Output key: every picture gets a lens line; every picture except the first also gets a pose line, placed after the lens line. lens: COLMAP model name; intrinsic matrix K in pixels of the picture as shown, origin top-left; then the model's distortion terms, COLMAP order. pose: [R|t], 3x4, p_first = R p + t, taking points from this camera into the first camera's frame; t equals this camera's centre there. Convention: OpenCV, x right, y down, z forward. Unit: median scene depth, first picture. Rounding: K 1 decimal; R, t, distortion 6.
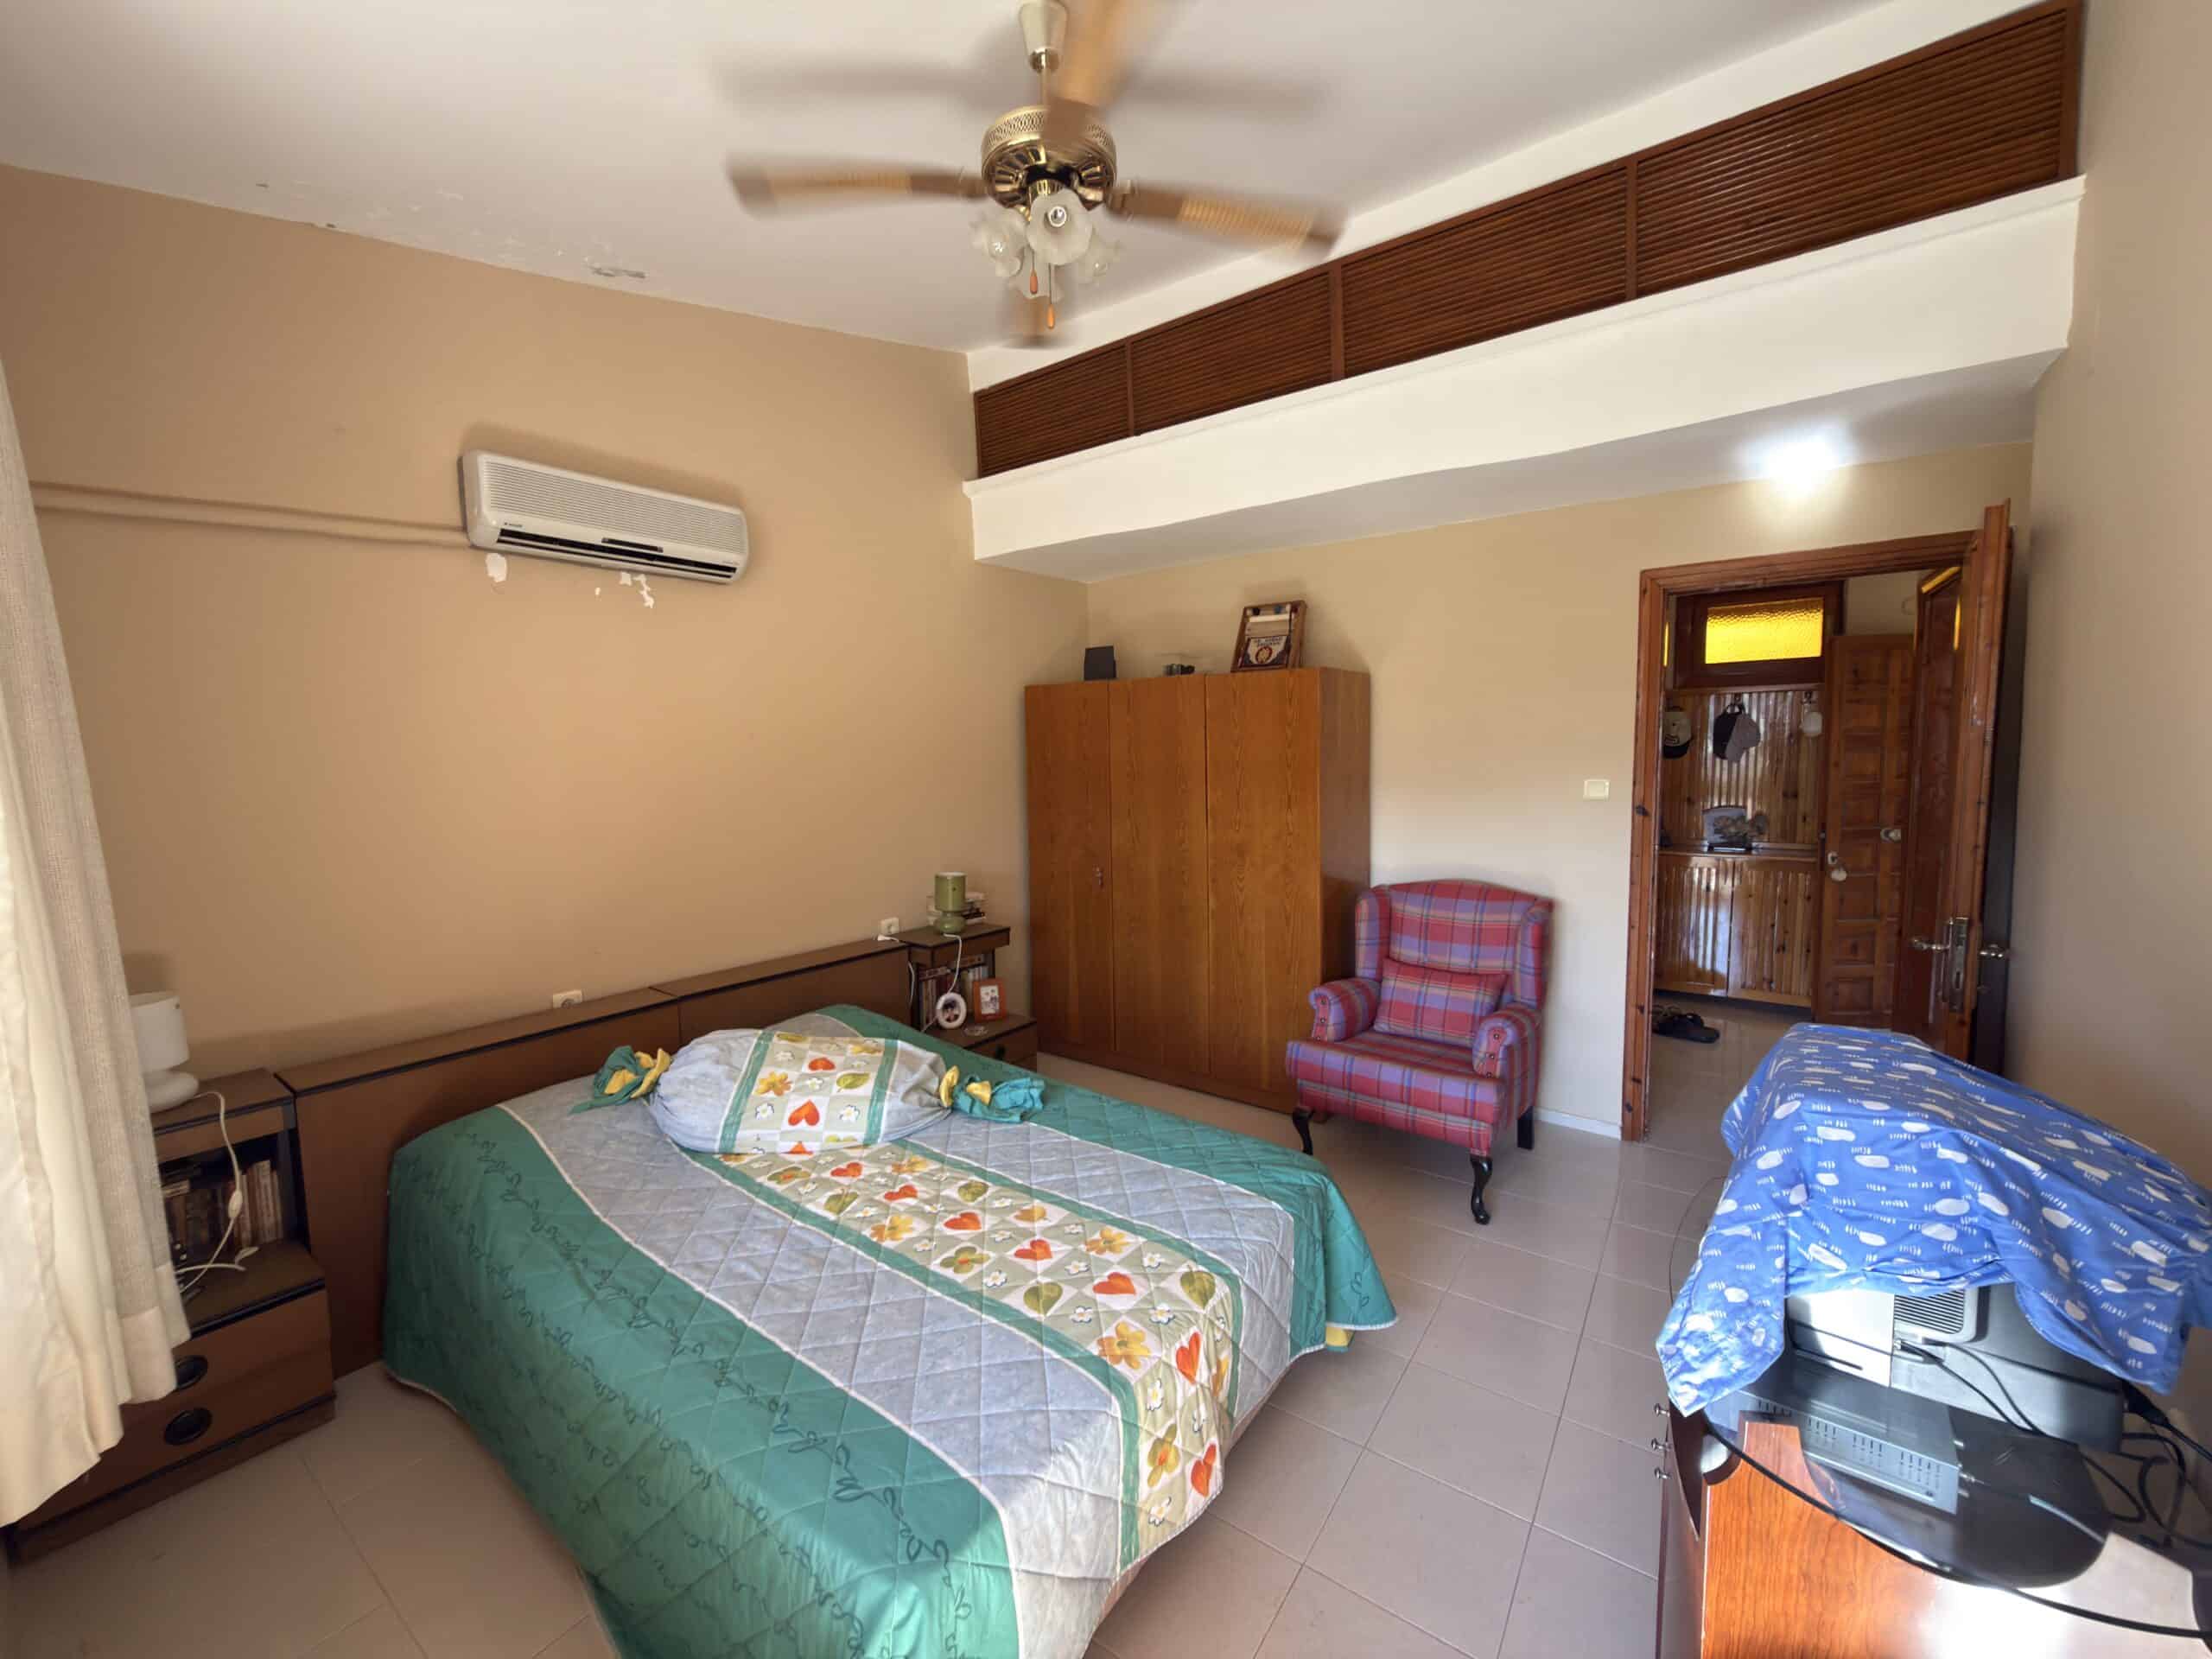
lens RADIAL K [[876.0, 0, 1104.0], [0, 876.0, 835.5], [0, 0, 1]] dist [0.000650, 0.000471]
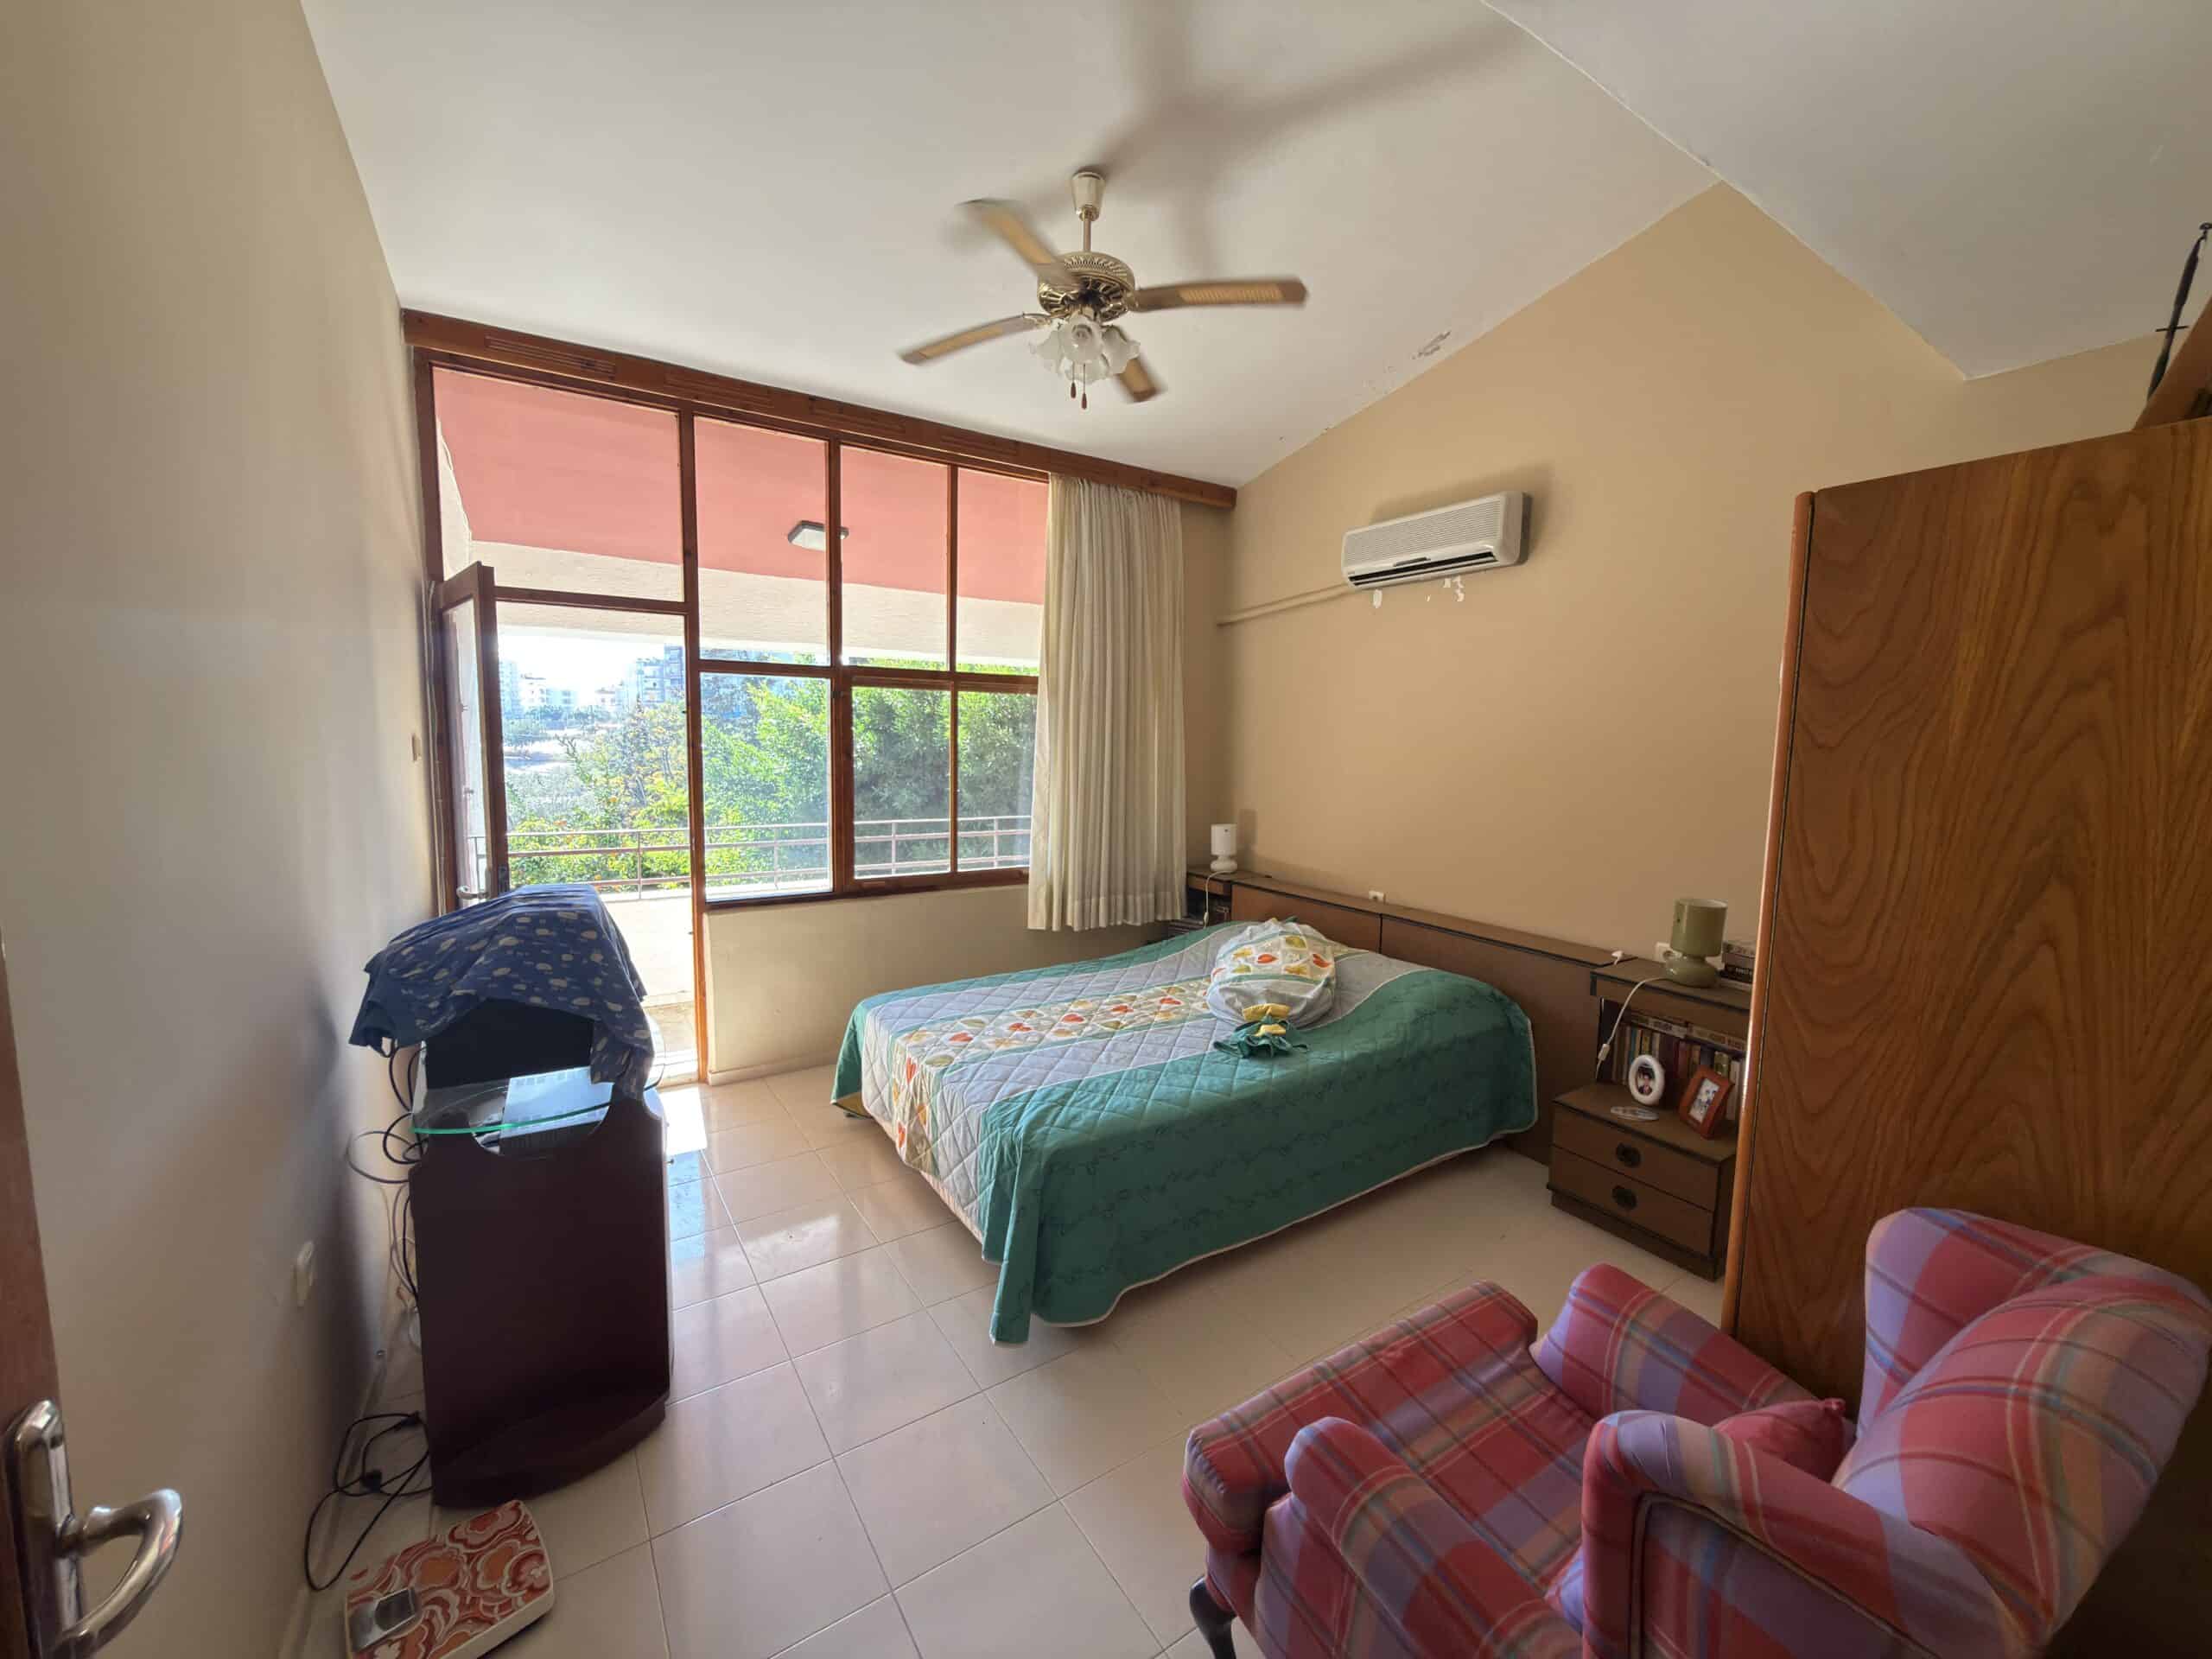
lens RADIAL K [[876.0, 0, 1105.3], [0, 876.0, 825.1], [0, 0, 1]] dist [0.000650, 0.000471]
pose [[-0.355340, 0.104866, -0.928836, 1.043014], [-0.103264, 0.983201, 0.150509, -0.116707], [0.929016, 0.149397, -0.338541, 1.296067]]
